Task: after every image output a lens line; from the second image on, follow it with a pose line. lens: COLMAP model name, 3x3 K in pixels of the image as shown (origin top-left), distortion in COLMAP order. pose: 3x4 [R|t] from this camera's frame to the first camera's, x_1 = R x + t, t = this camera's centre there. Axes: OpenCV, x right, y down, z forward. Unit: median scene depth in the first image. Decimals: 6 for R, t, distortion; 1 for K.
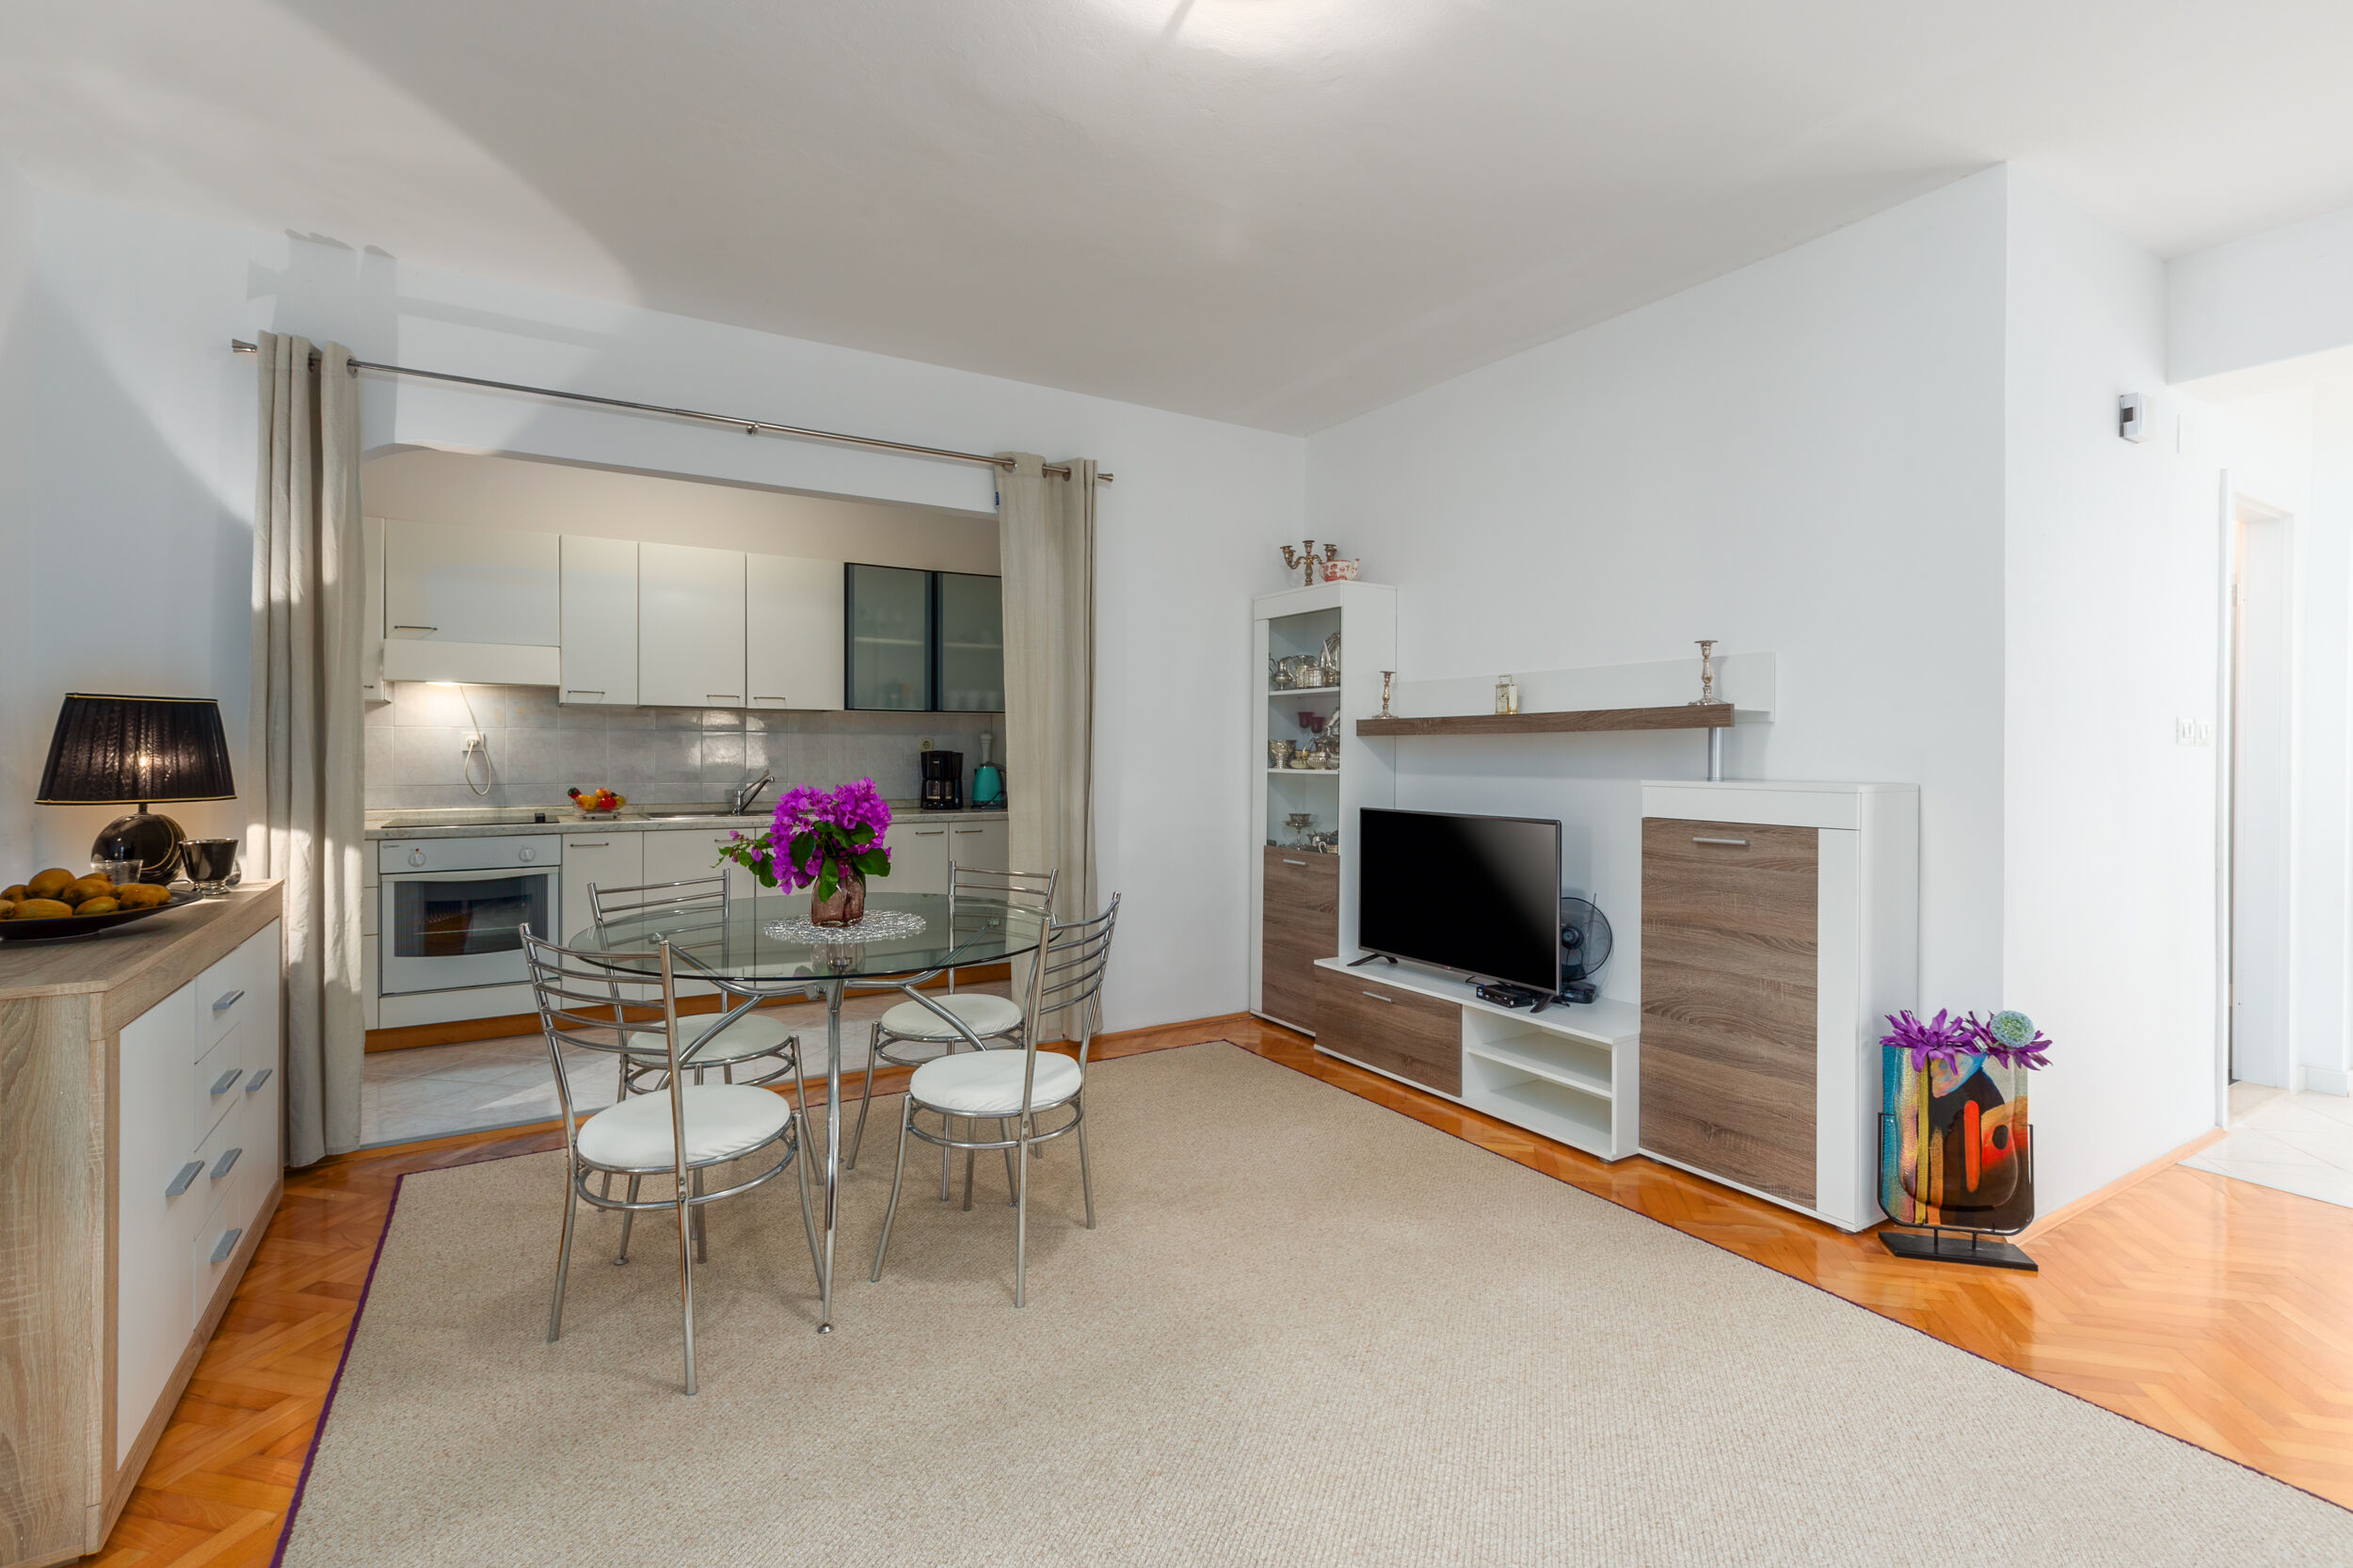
lens RADIAL K [[1085.6, 0, 1168.1], [0, 1085.6, 758.1], [0, 0, 1]] dist [0.001257, 0.000410]
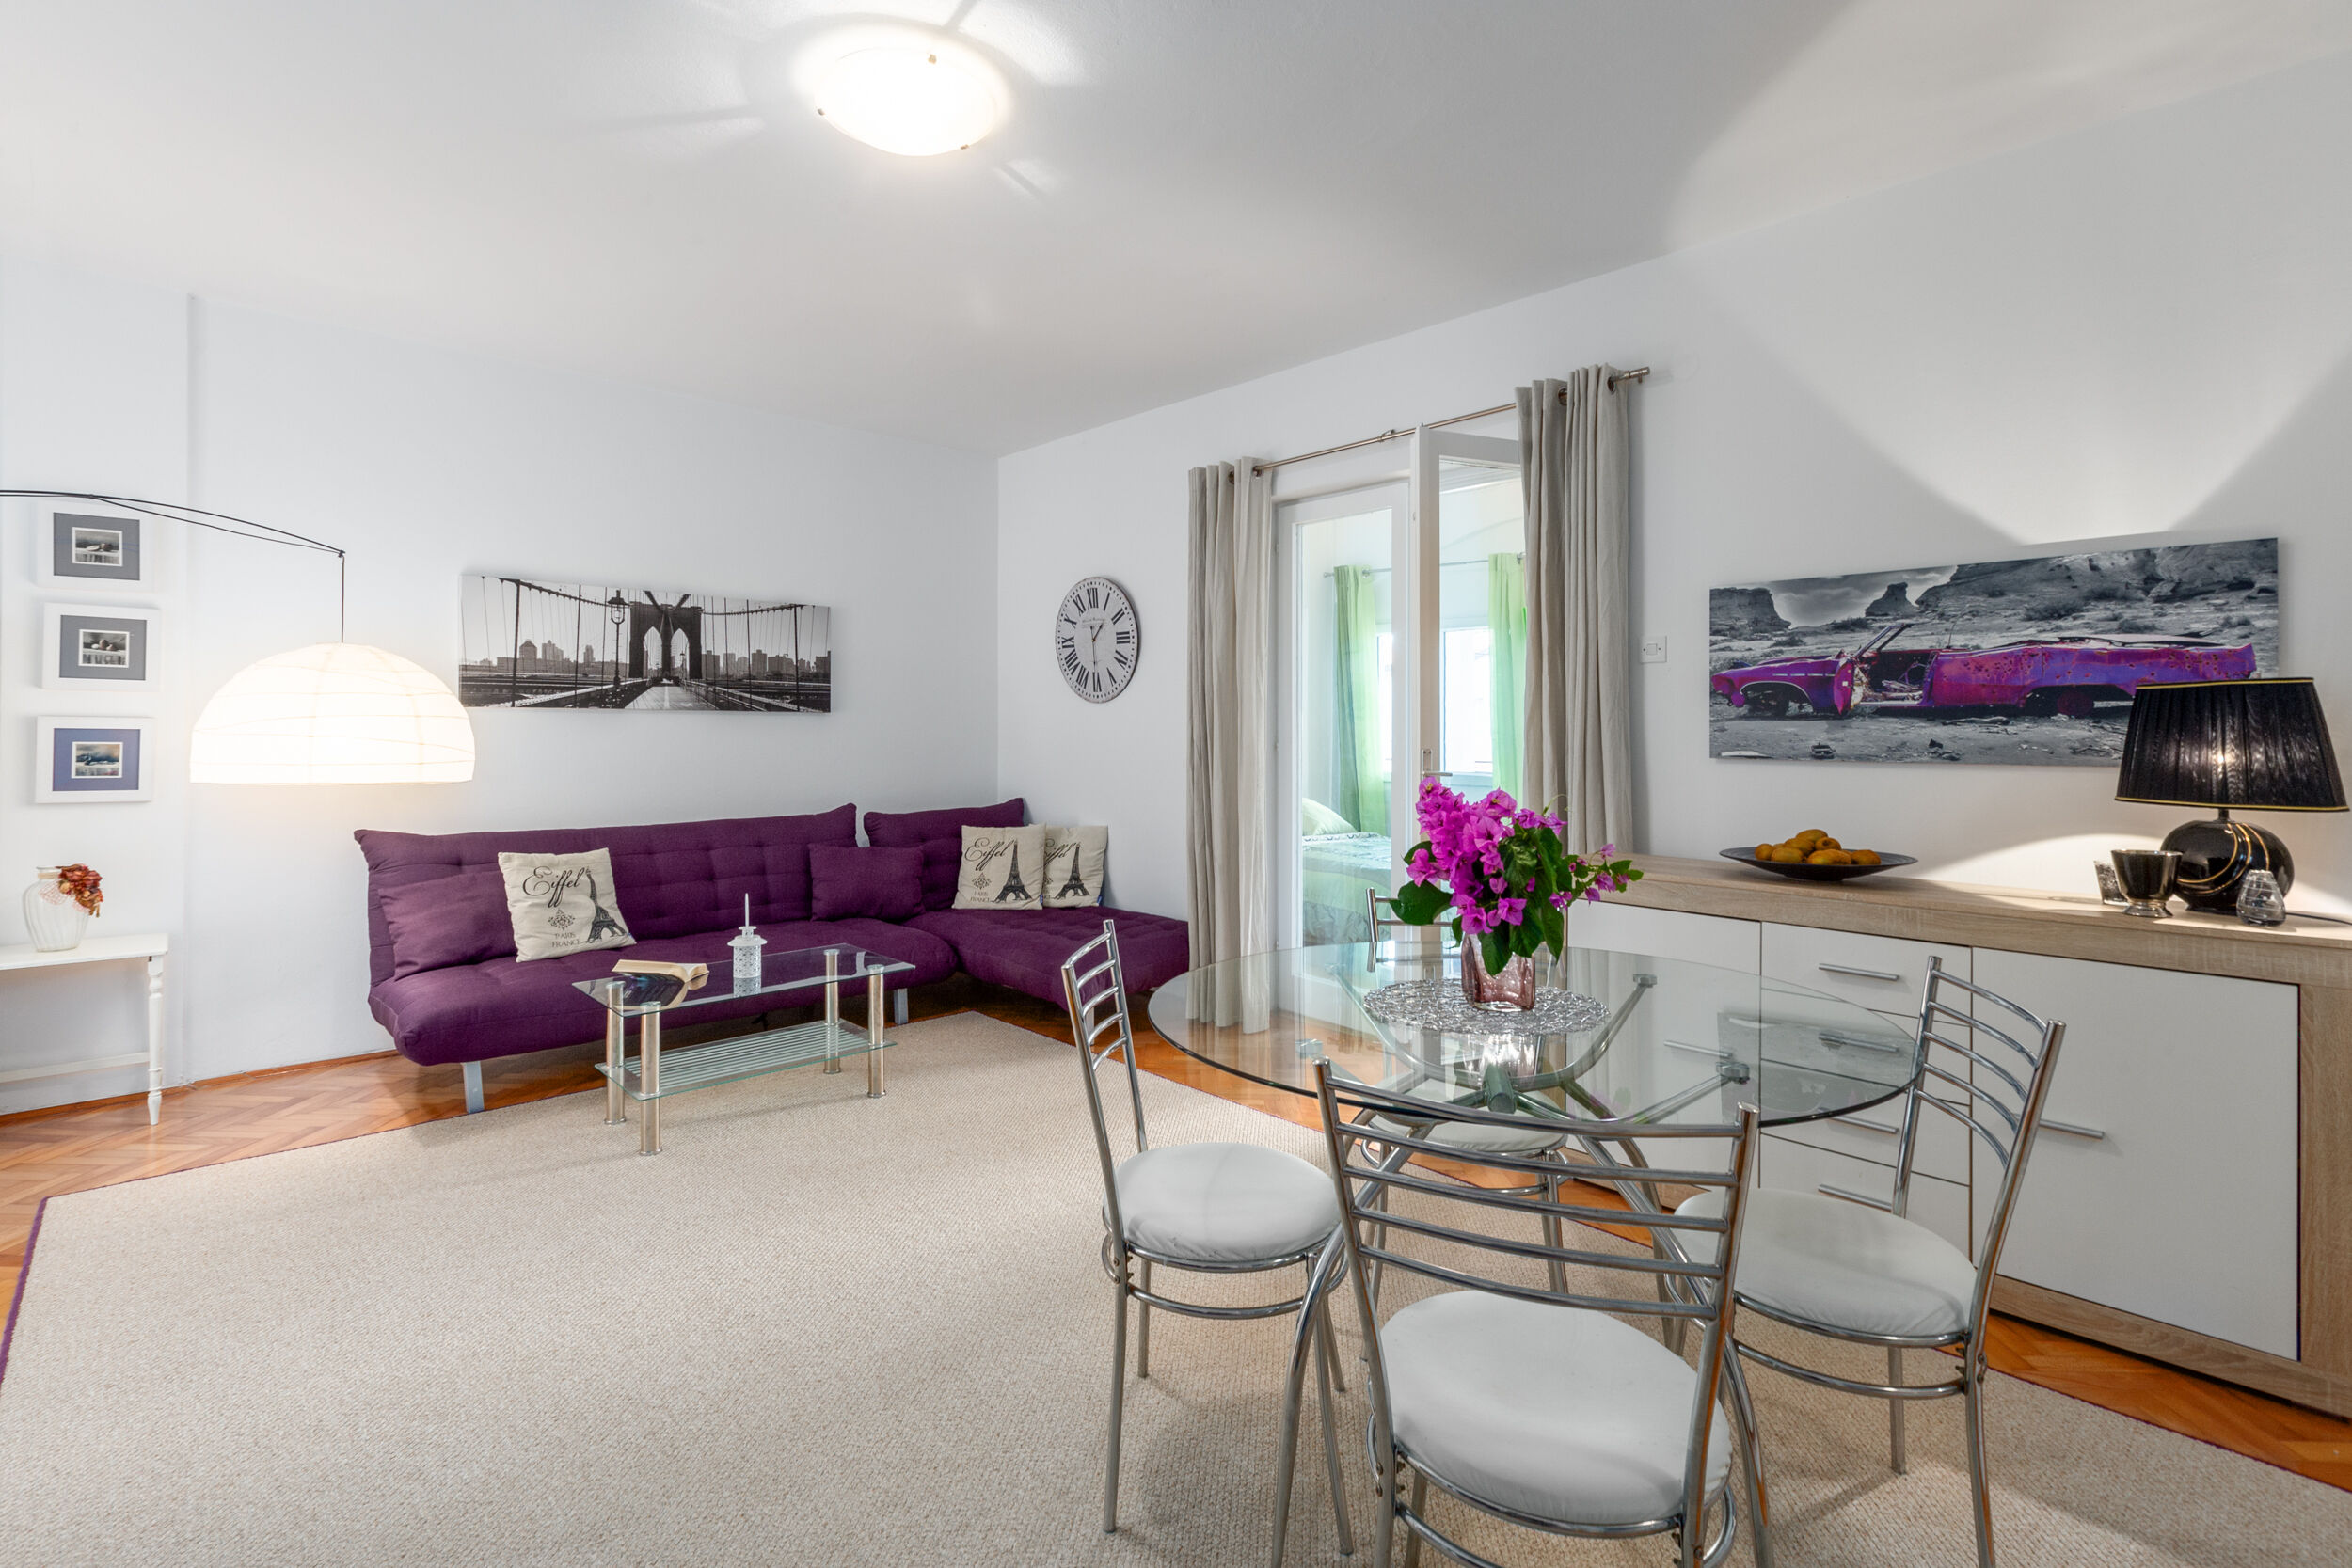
lens RADIAL K [[1085.0, 0, 1112.3], [0, 1085.0, 725.5], [0, 0, 1]] dist [0.001257, 0.000410]
pose [[-0.981825, -0.009641, -0.189541, 0.048522], [-0.009596, 0.999953, -0.001159, -0.009010], [0.189544, 0.000681, -0.981872, 1.188751]]
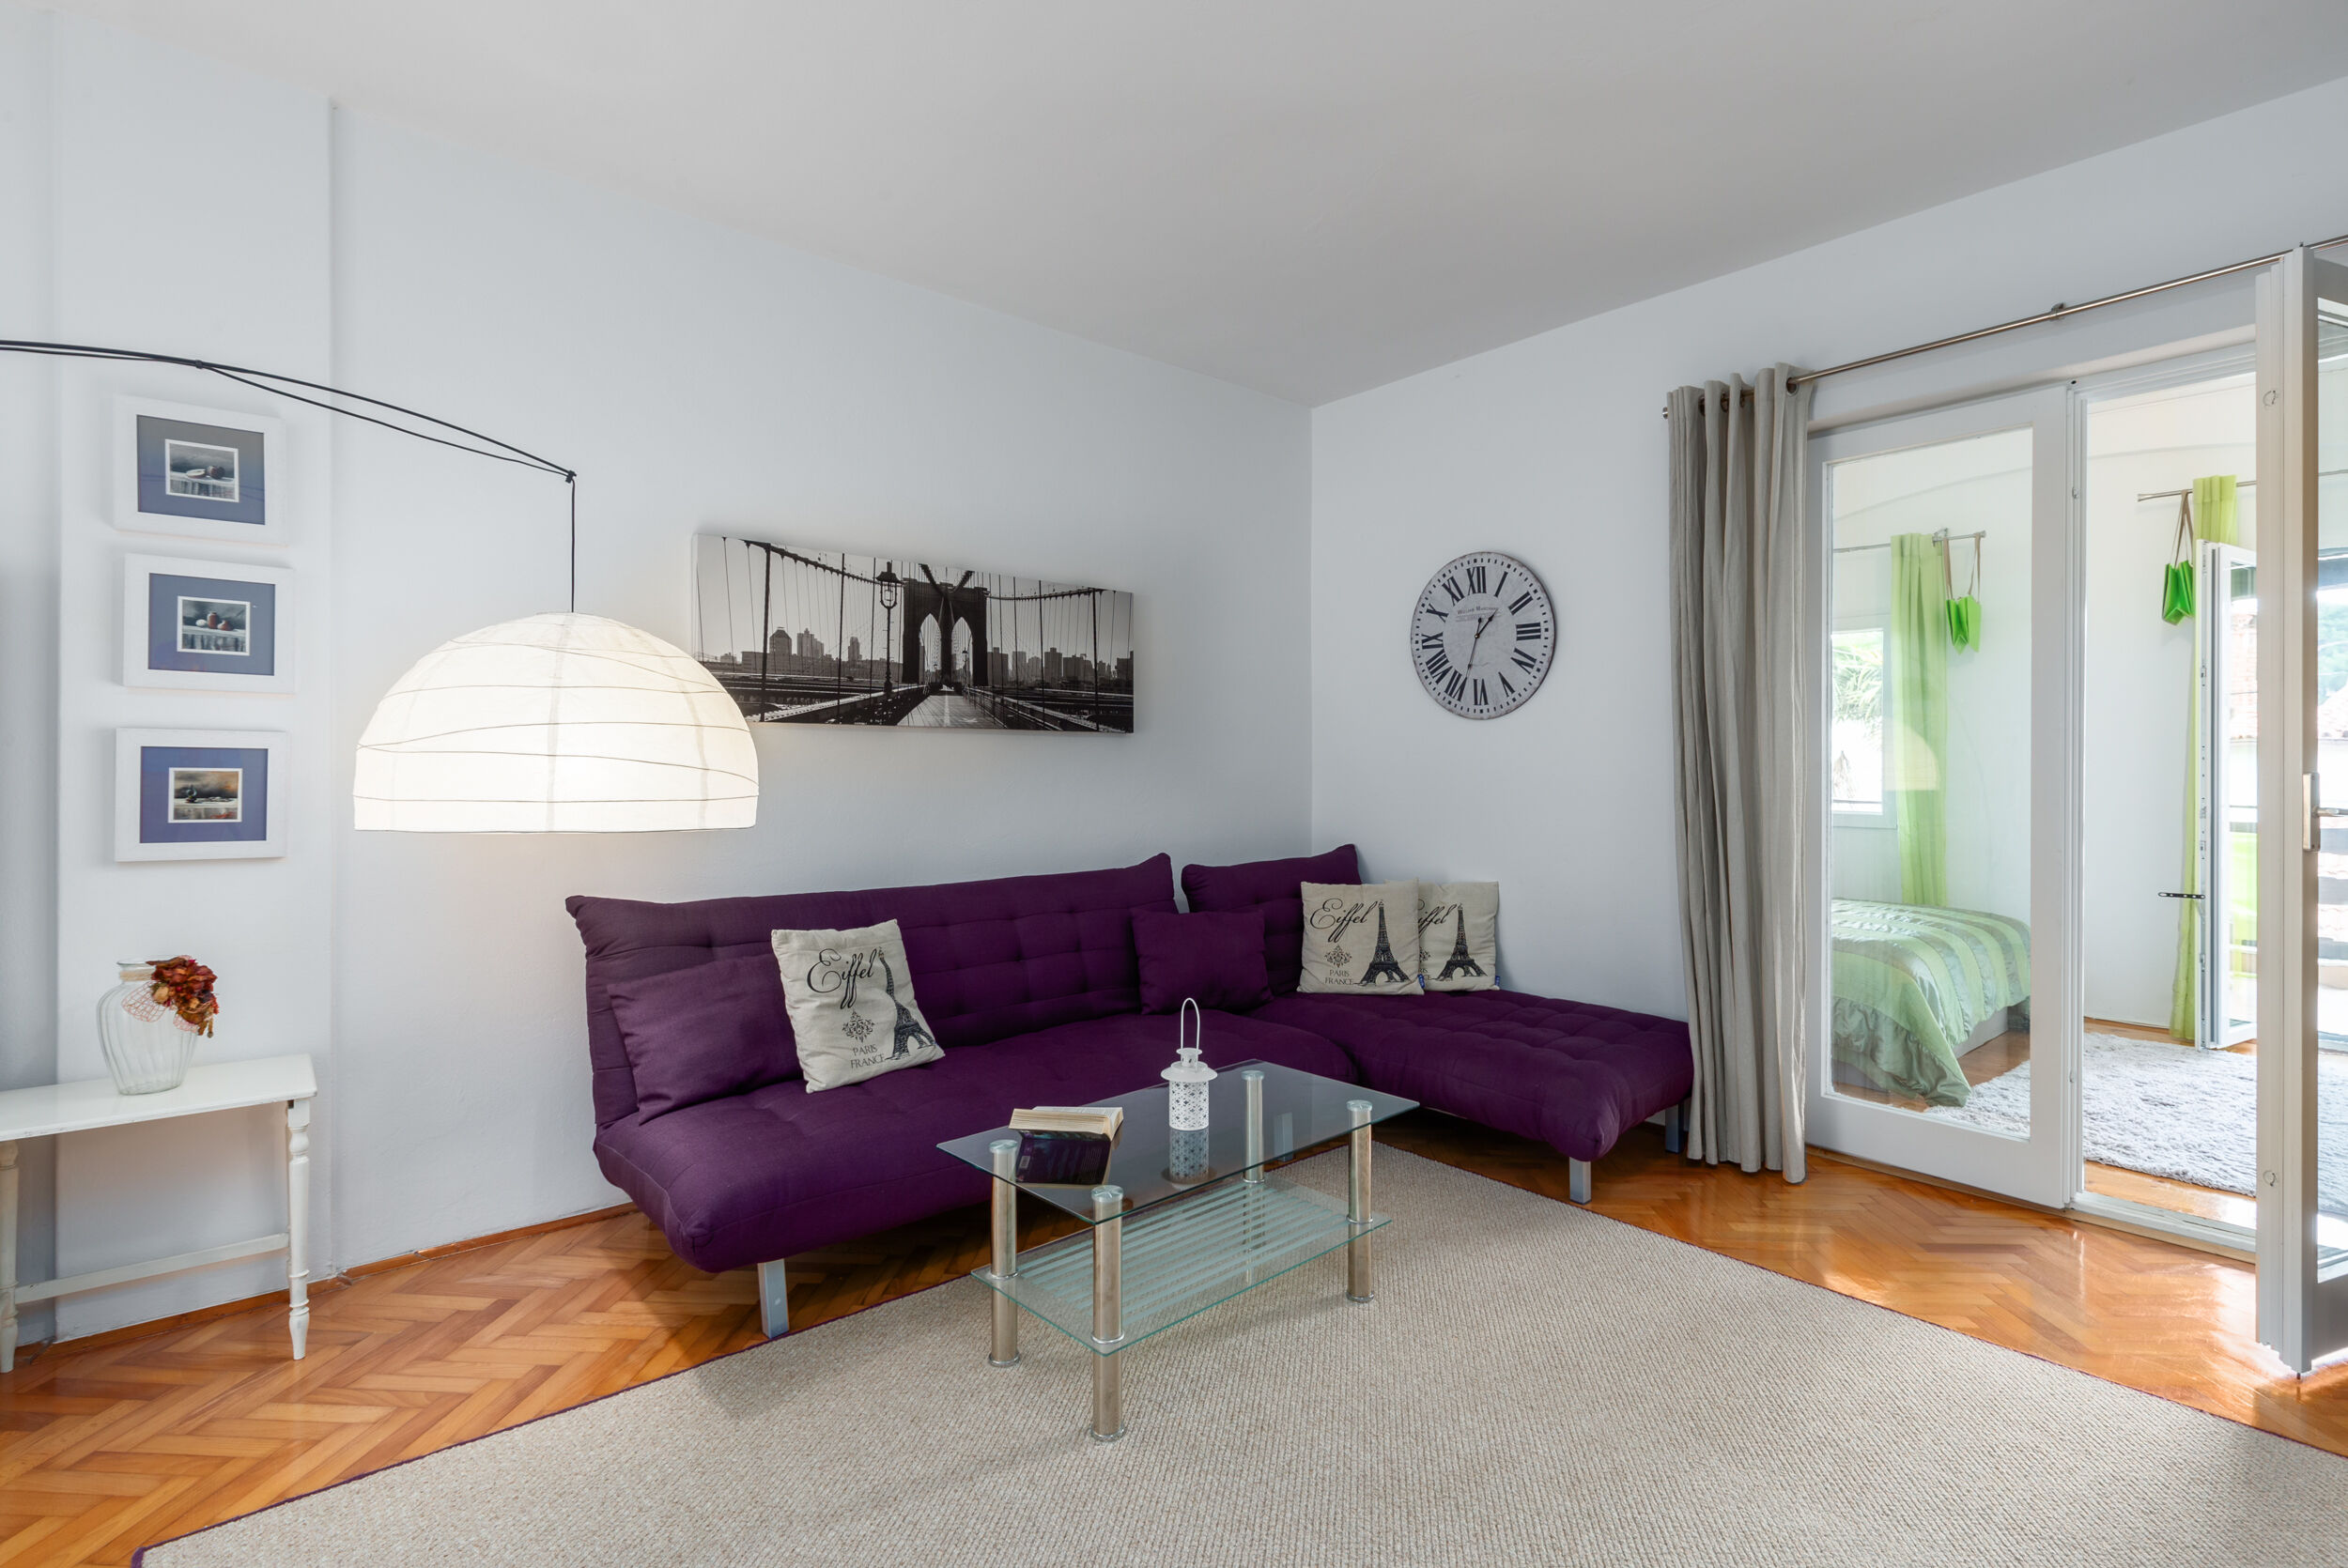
lens RADIAL K [[1083.1, 0, 1130.9], [0, 1083.1, 773.7], [0, 0, 1]] dist [0.001257, 0.000410]
pose [[-0.987300, -0.006007, -0.158756, 0.316796], [-0.007523, 0.999932, 0.008947, 0.007032], [0.158691, 0.010028, -0.987277, 0.782453]]
